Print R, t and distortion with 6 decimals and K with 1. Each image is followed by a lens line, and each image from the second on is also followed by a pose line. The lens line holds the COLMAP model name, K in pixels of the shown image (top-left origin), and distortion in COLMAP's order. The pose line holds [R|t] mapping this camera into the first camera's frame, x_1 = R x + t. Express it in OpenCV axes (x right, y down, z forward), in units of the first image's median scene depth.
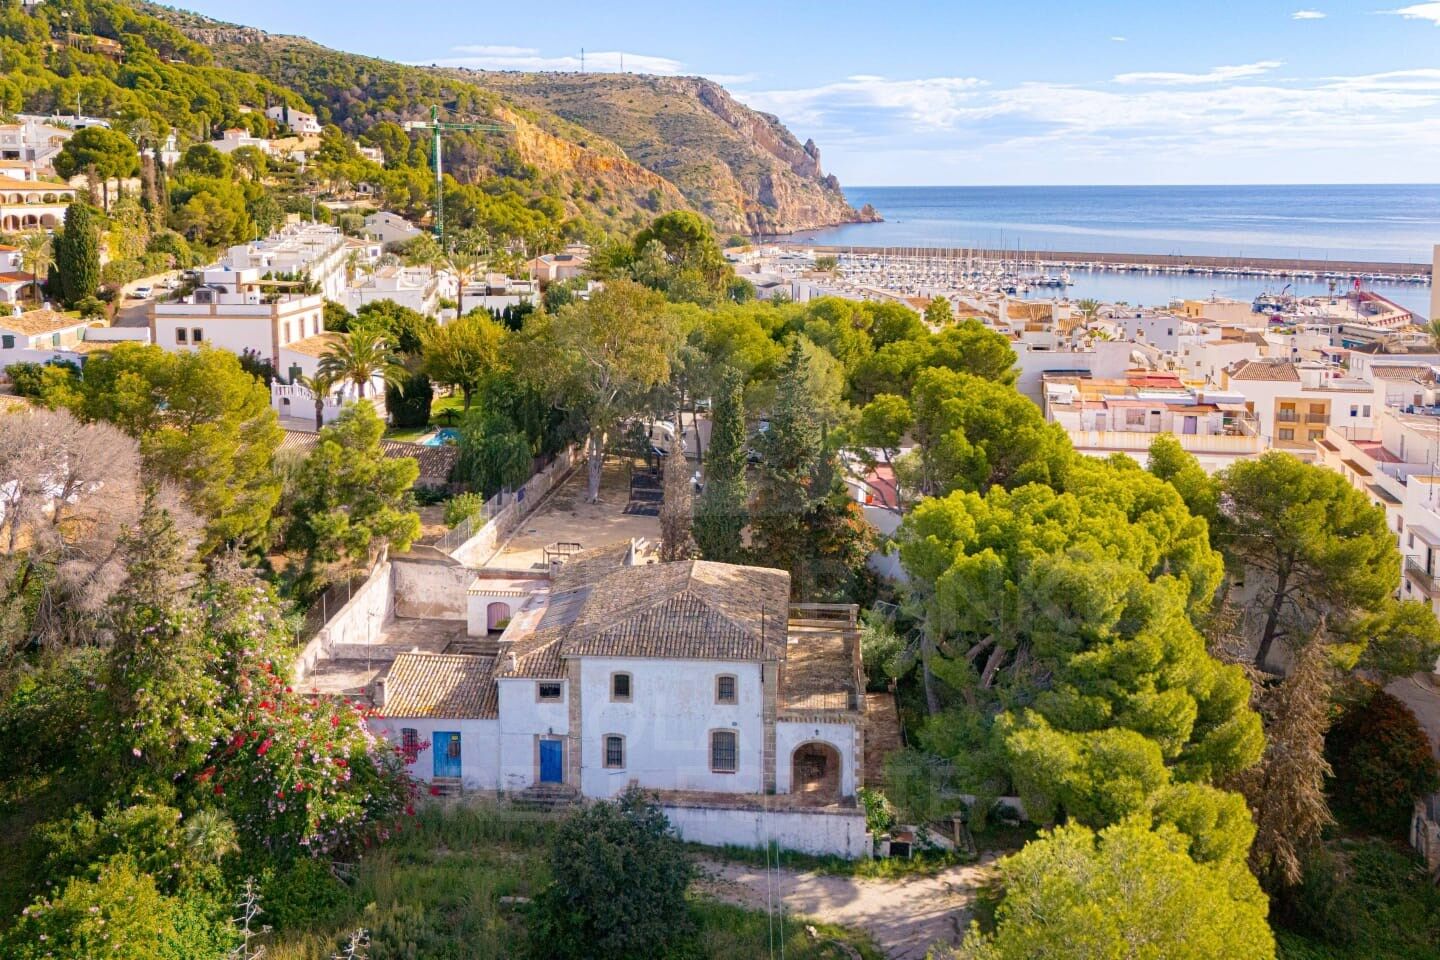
lens RADIAL K [[1349.8, 0, 733.1], [0, 1349.8, 315.9], [0, 0, 1]] dist [0.064504, -0.063783]
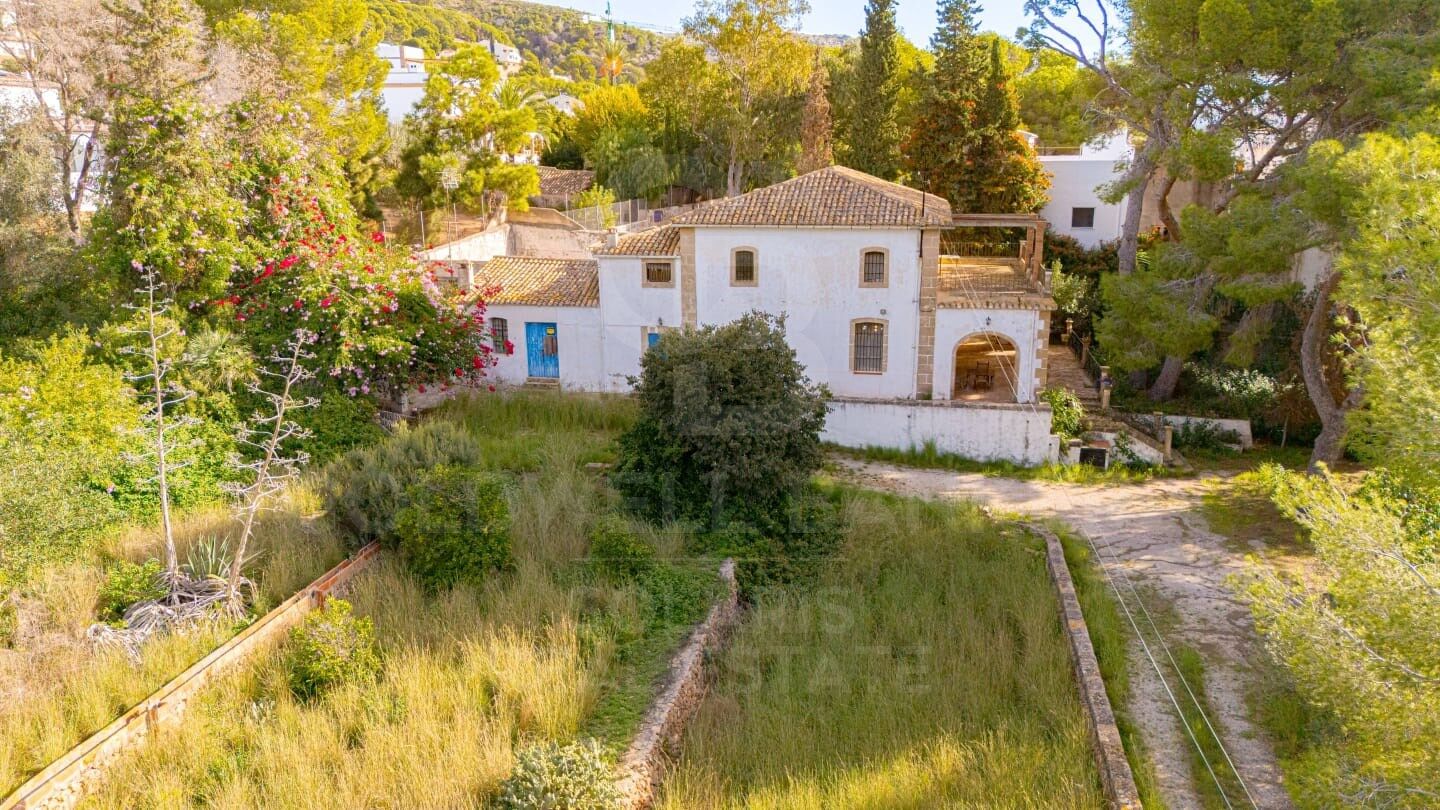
lens RADIAL K [[1086.0, 0, 725.3], [0, 1086.0, 425.6], [0, 0, 1]] dist [0.047359, -0.025224]
pose [[0.991738, 0.024397, -0.125940, -0.009128], [-0.005842, 0.989320, 0.145641, 0.272556], [0.128148, -0.143702, 0.981289, 0.343079]]
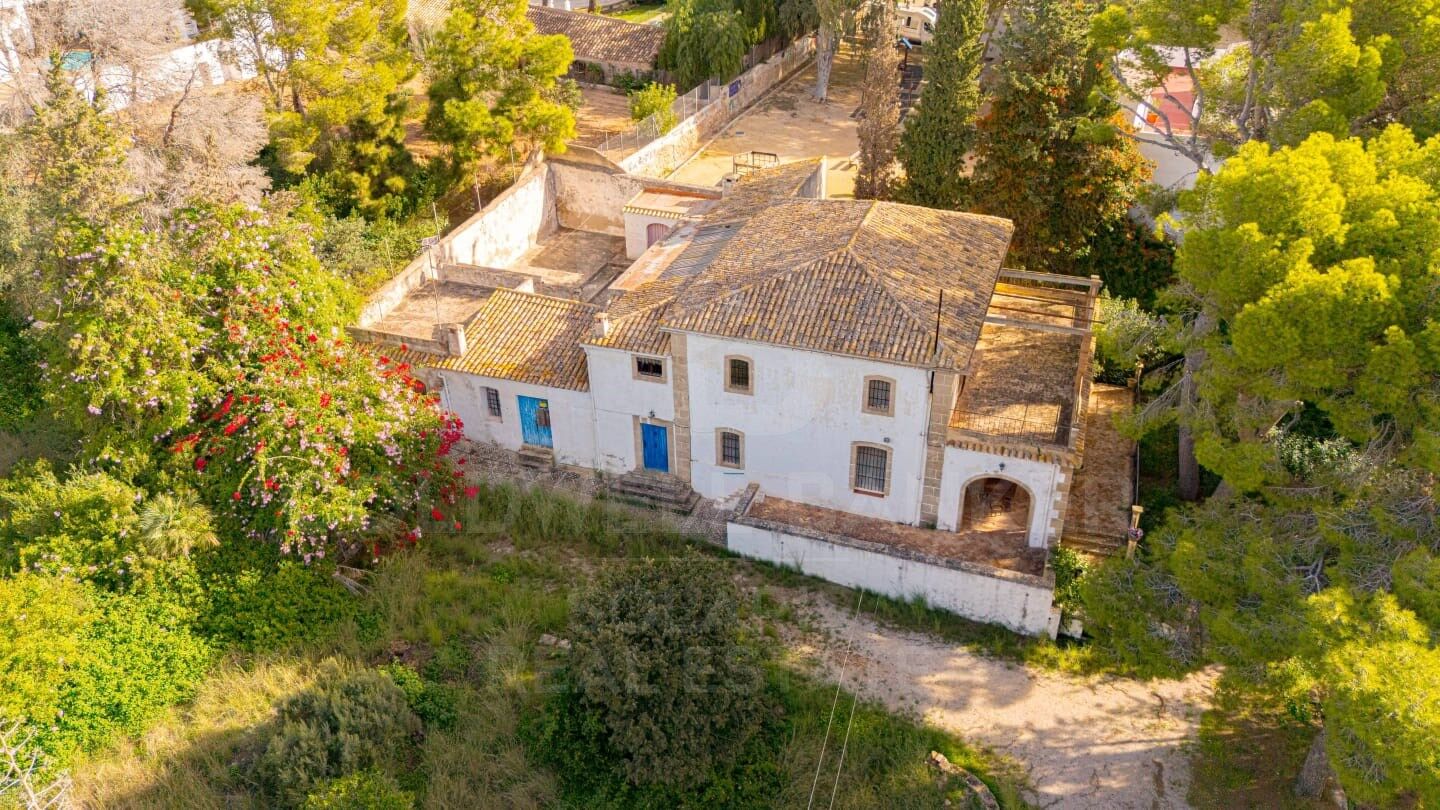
lens RADIAL K [[1086.0, 0, 719.5], [0, 1086.0, 428.8], [0, 0, 1]] dist [0.047359, -0.025224]
pose [[0.962041, 0.127544, -0.241268, 0.053738], [-0.012627, 0.903925, 0.427505, 0.047543], [0.272614, -0.408230, 0.871223, 0.468522]]
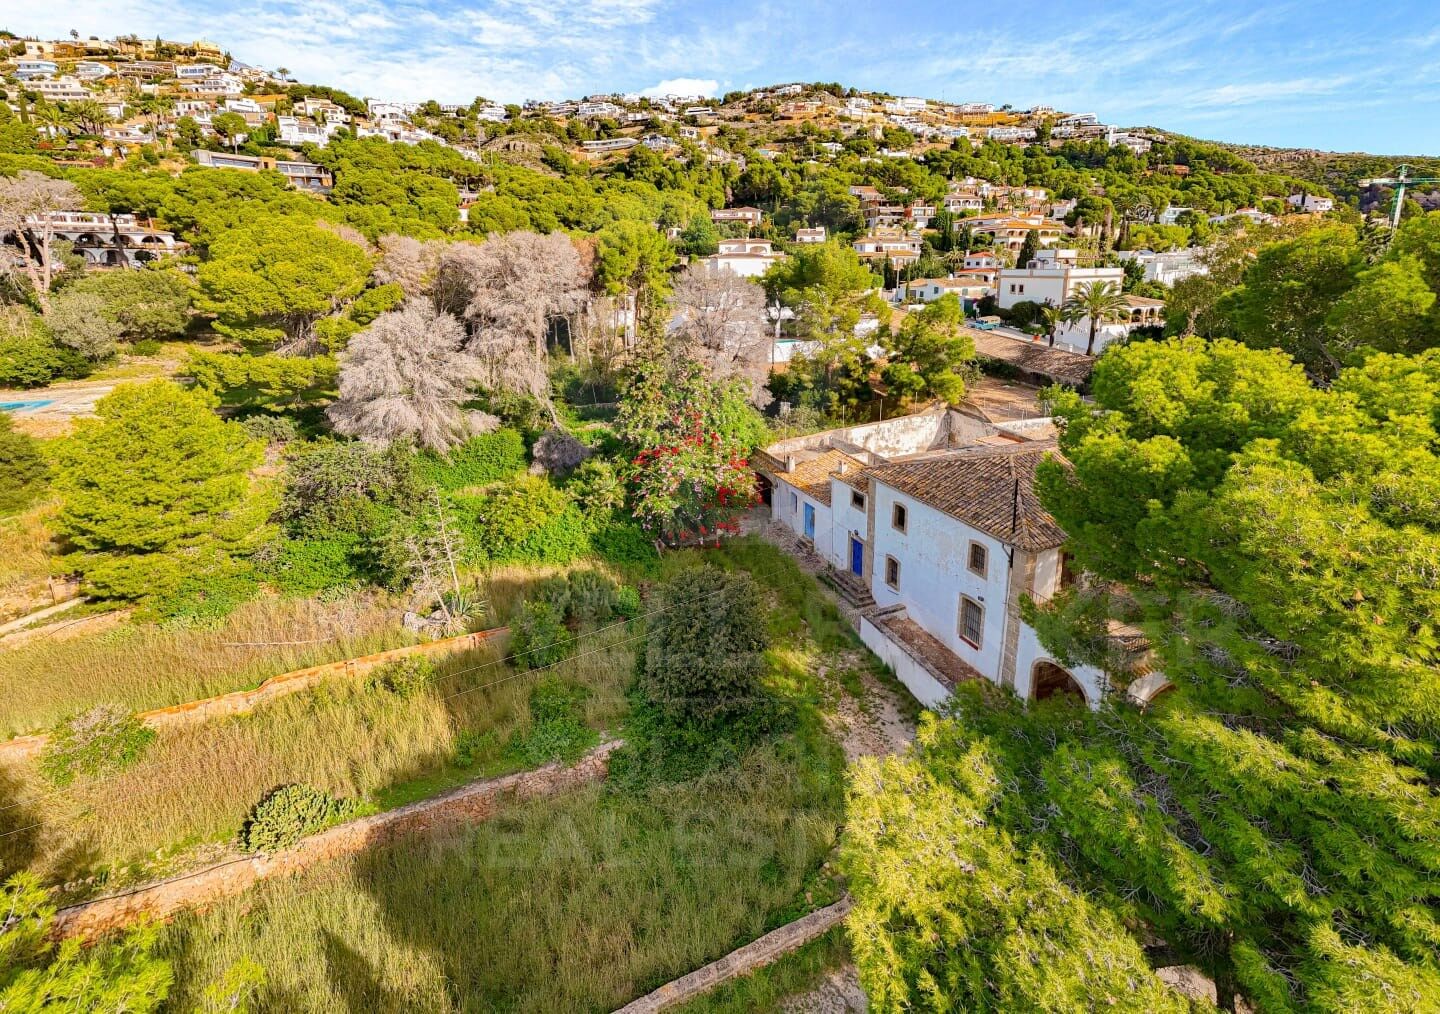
lens RADIAL K [[624.7, 0, 704.4], [0, 624.7, 400.3], [0, 0, 1]] dist [0.016164, -0.001681]
pose [[0.442805, 0.183897, -0.877557, 0.261314], [-0.087950, 0.982929, 0.161600, 0.118053], [0.892294, 0.005624, 0.451420, 0.641066]]
